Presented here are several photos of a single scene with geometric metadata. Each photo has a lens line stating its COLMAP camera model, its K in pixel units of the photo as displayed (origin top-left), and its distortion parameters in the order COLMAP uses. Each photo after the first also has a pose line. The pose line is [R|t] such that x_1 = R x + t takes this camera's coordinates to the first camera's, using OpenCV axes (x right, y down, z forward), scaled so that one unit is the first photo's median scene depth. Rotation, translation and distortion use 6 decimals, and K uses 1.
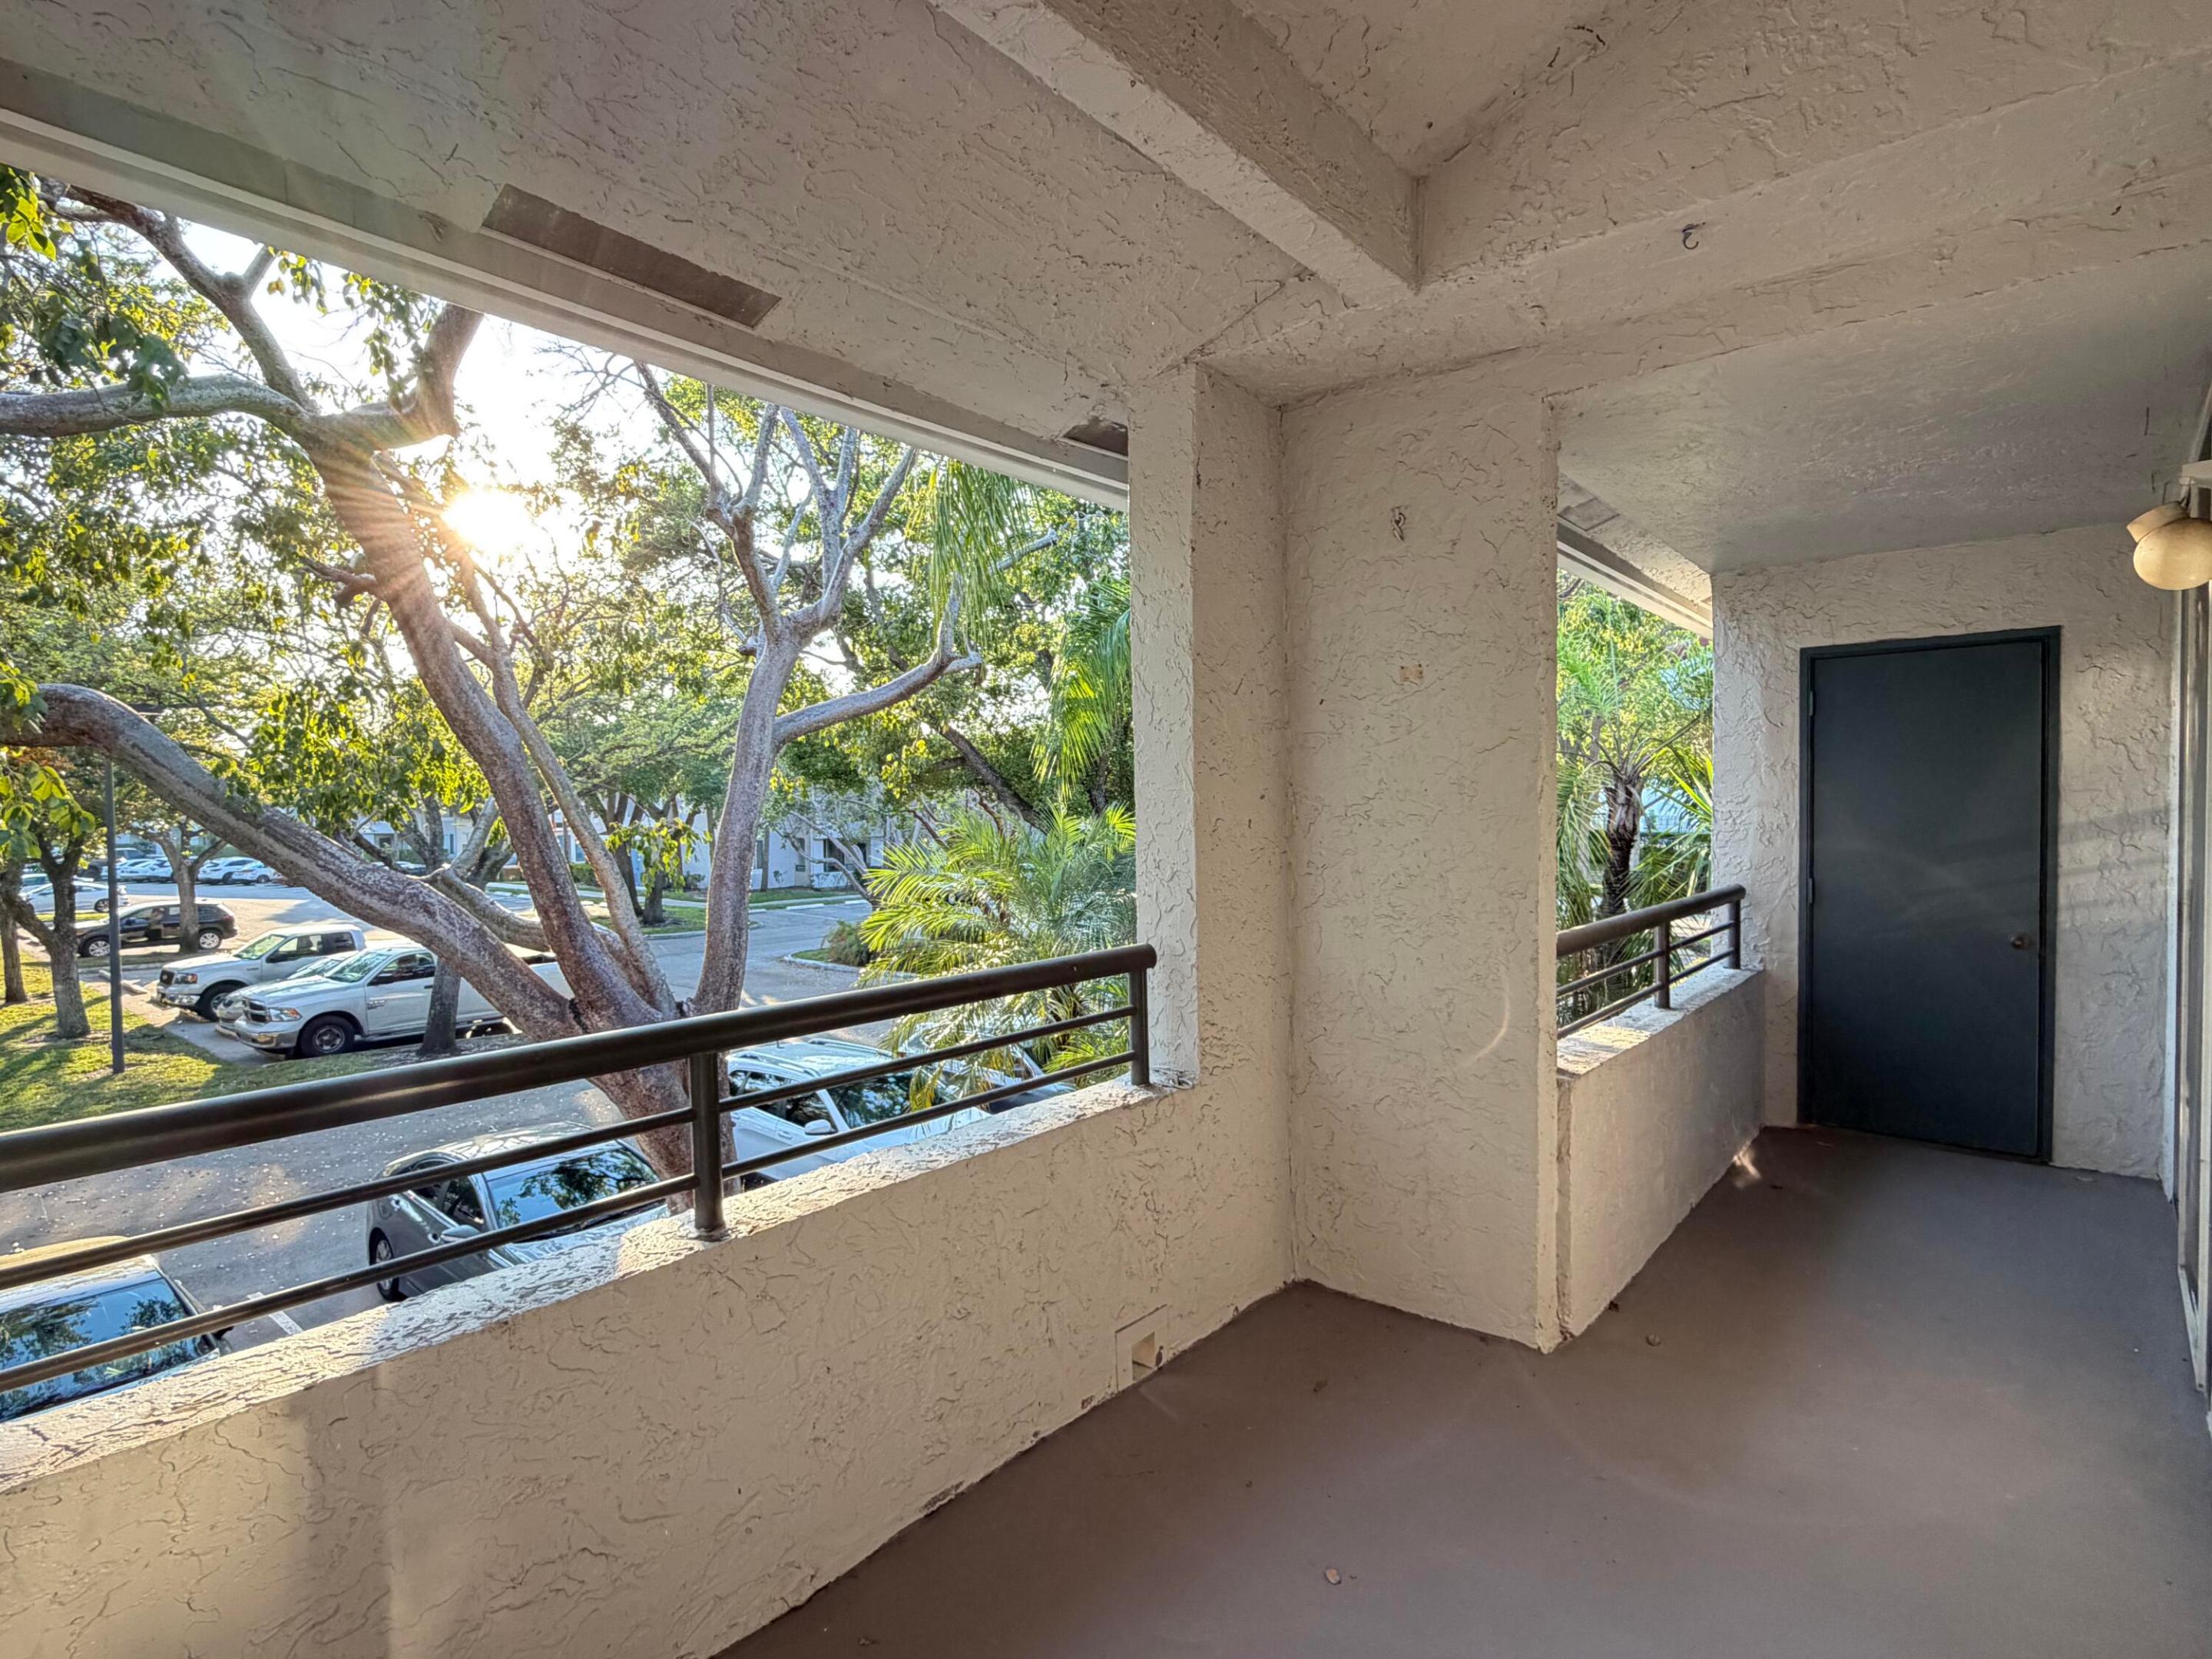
lens RADIAL K [[1113.9, 0, 1106.0], [0, 1113.9, 829.5], [0, 0, 1]] dist [-0.013060, 0.000744]
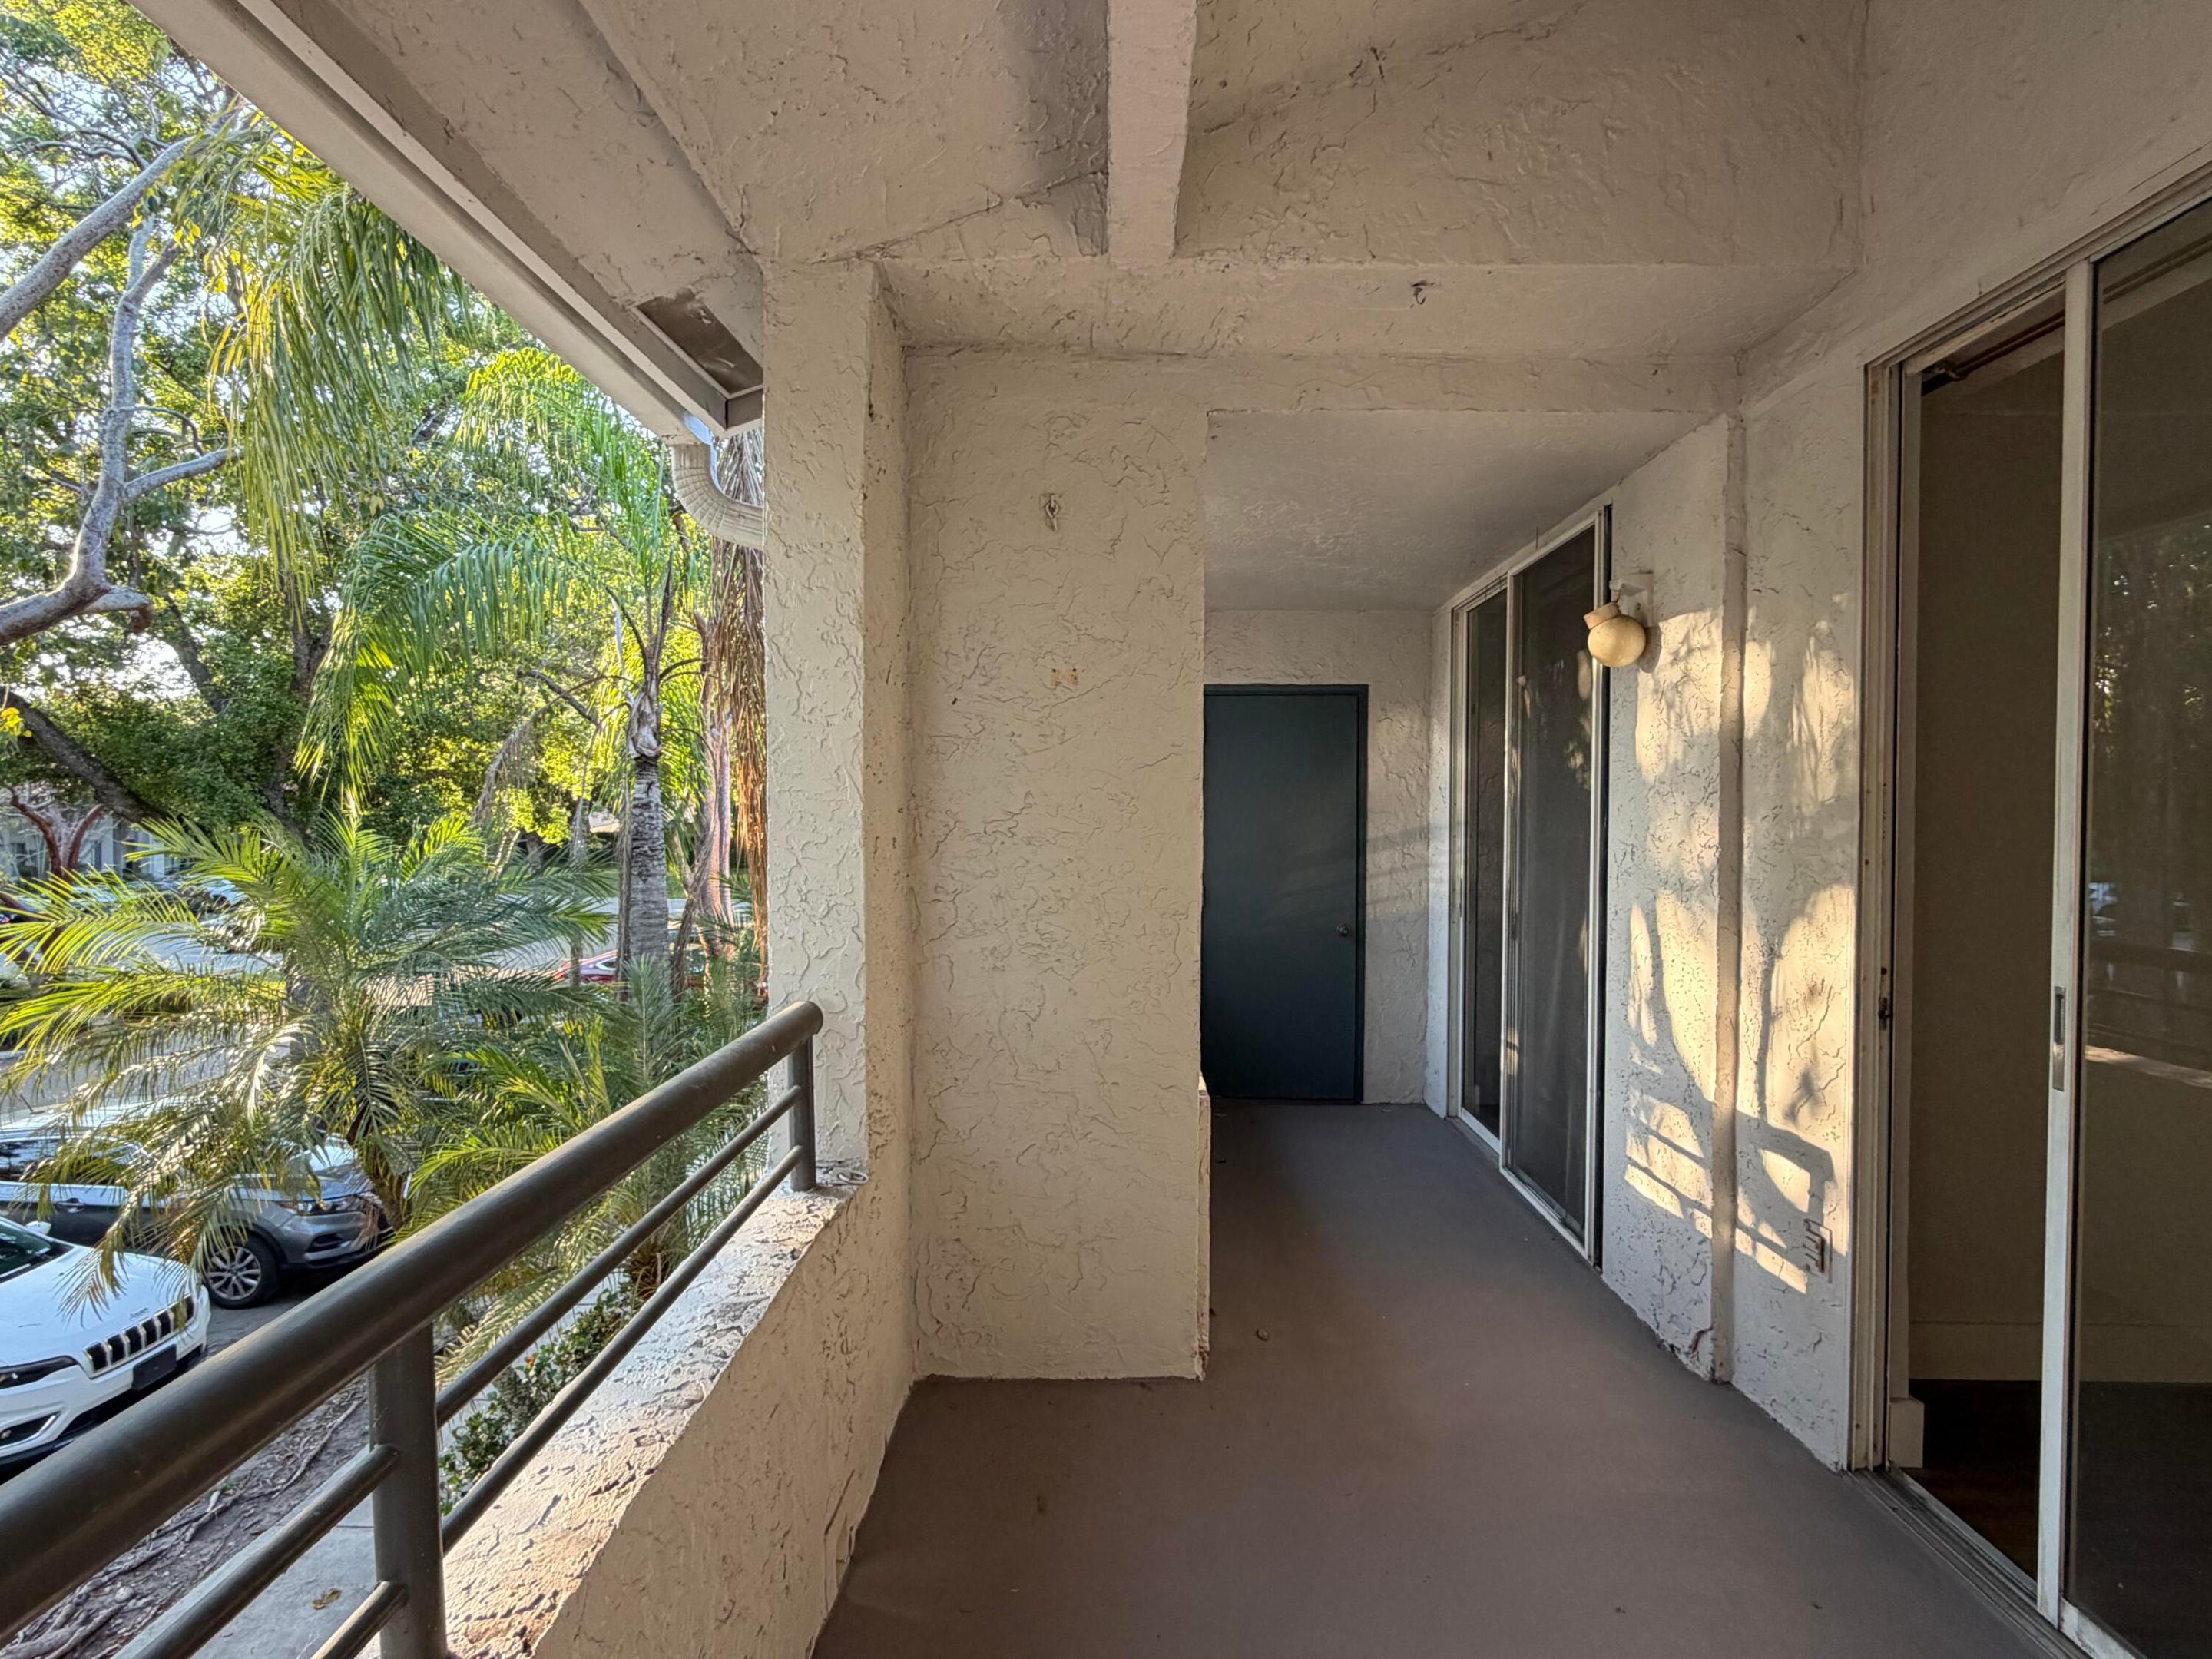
lens RADIAL K [[1113.9, 0, 1106.0], [0, 1113.9, 829.5], [0, 0, 1]] dist [-0.013060, 0.000744]
pose [[0.770874, 0.003017, 0.636981, -0.279449], [0.002105, 0.999971, -0.007284, -0.008821], [-0.636985, 0.006956, 0.770845, 0.272758]]
